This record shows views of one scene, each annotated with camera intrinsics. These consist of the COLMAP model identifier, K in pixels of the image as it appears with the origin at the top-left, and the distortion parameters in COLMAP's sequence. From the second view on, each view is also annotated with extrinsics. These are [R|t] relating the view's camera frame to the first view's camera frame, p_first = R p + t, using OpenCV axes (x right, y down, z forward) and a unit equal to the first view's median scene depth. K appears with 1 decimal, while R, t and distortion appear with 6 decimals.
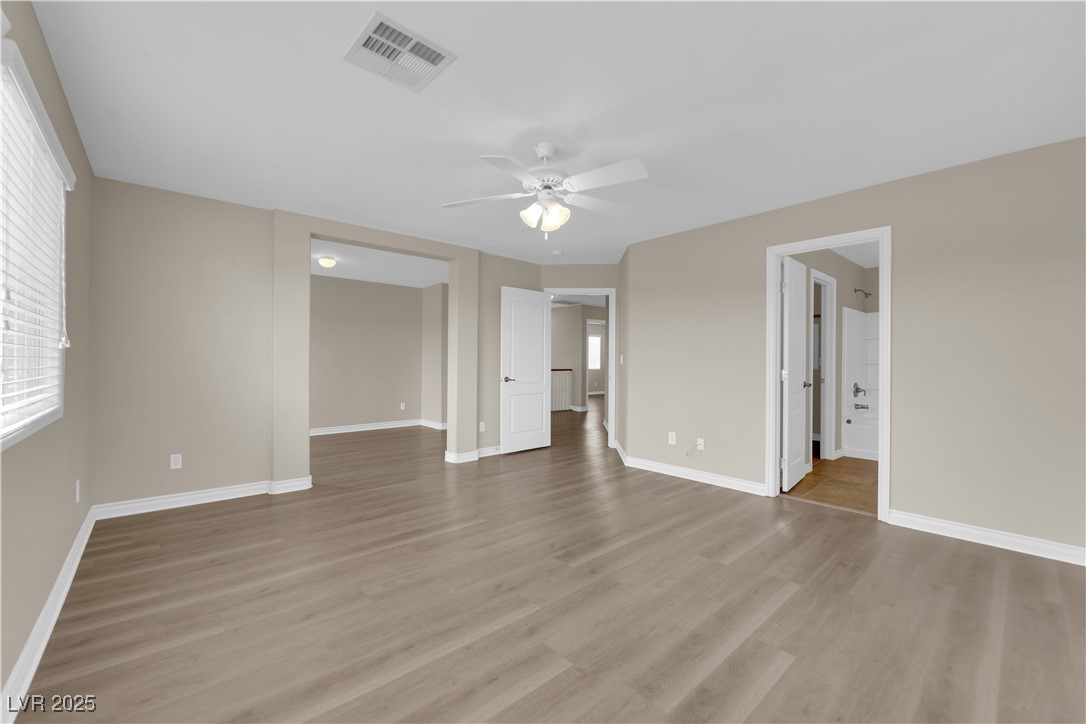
lens RADIAL K [[436.3, 0, 547.8], [0, 436.3, 357.2], [0, 0, 1]] dist [-0.009788, 0.000136]
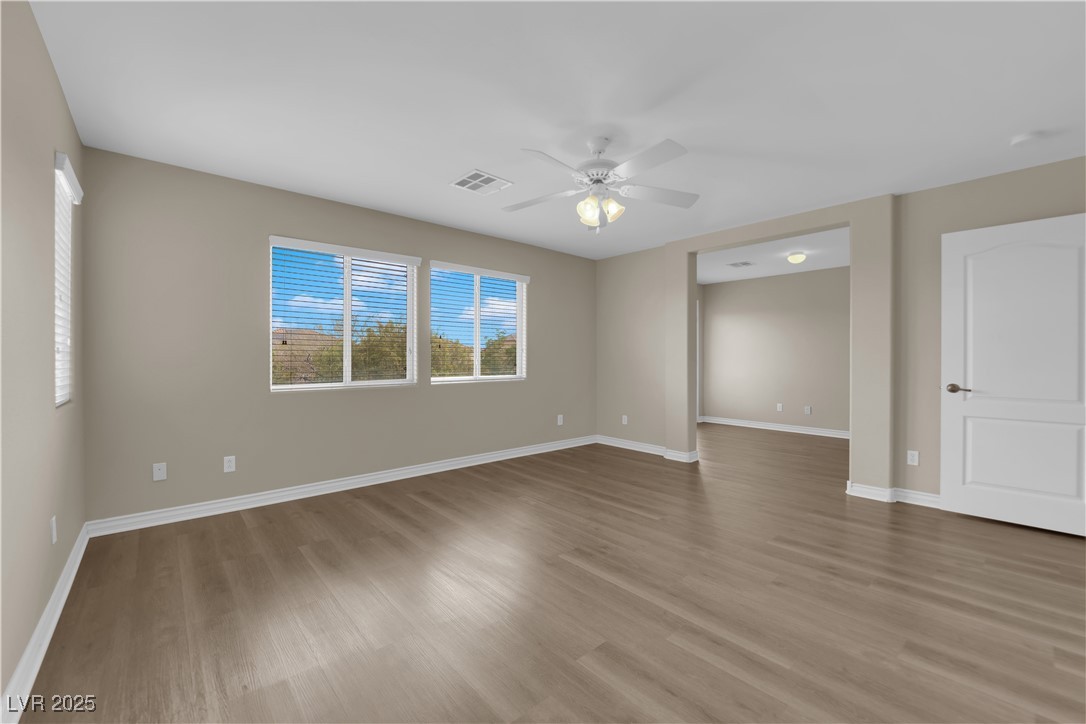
lens RADIAL K [[436.3, 0, 543.2], [0, 436.3, 361.2], [0, 0, 1]] dist [-0.009788, 0.000136]
pose [[-0.004370, 0.004325, -0.999981, 0.523206], [0.010094, 0.999940, 0.004281, 0.005581], [0.999940, -0.010075, -0.004414, 0.463463]]
